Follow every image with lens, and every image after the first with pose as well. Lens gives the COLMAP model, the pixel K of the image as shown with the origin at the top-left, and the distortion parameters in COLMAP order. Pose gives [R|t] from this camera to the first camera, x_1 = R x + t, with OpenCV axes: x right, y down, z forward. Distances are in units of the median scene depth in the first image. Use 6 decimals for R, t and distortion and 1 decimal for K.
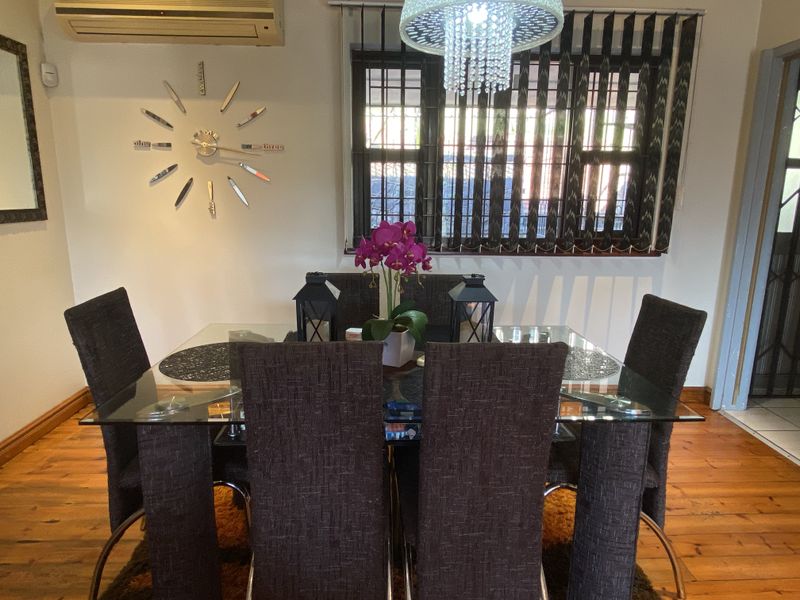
lens RADIAL K [[518.1, 0, 400.0], [0, 518.1, 300.0], [0, 0, 1]] dist [0.100054, 0.000129]
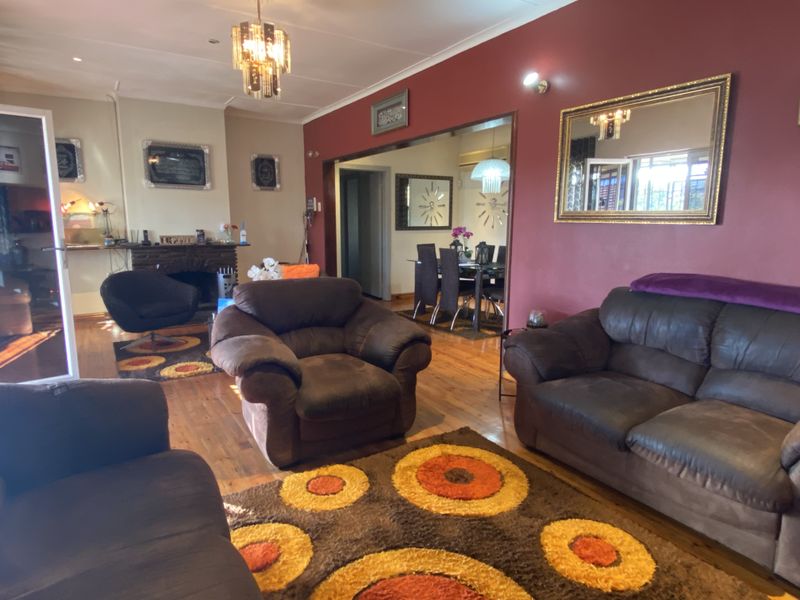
lens RADIAL K [[479.0, 0, 401.4], [0, 479.0, 294.9], [0, 0, 1]] dist [0.088301, -0.104007]
pose [[0.510150, 0.124175, -0.851075, 1.674526], [-0.172508, 0.984188, 0.040193, 0.162263], [0.842608, 0.126313, 0.523504, -0.658600]]
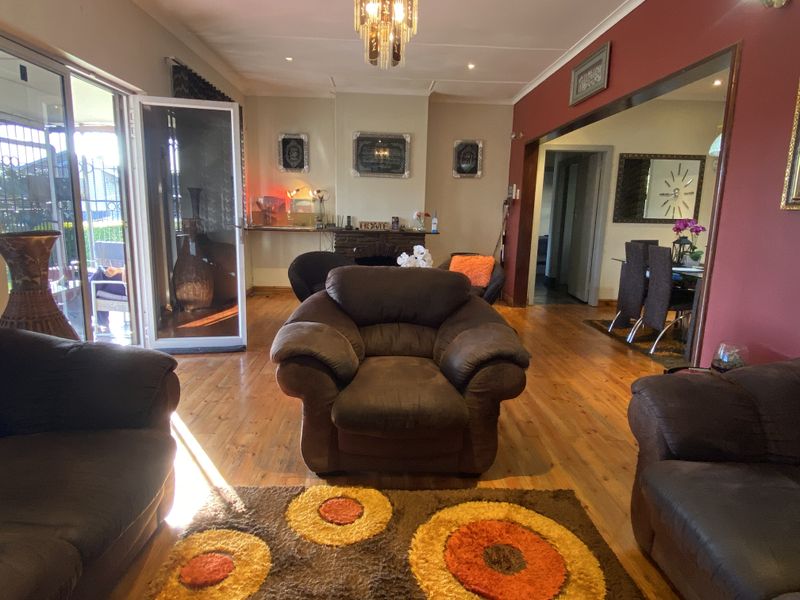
lens RADIAL K [[479.0, 0, 401.4], [0, 479.0, 294.9], [0, 0, 1]] dist [0.088301, -0.104007]
pose [[0.009371, 0.163597, -0.986483, 1.584184], [-0.225678, 0.961419, 0.157297, 0.107741], [0.974157, 0.221154, 0.045930, -0.302428]]
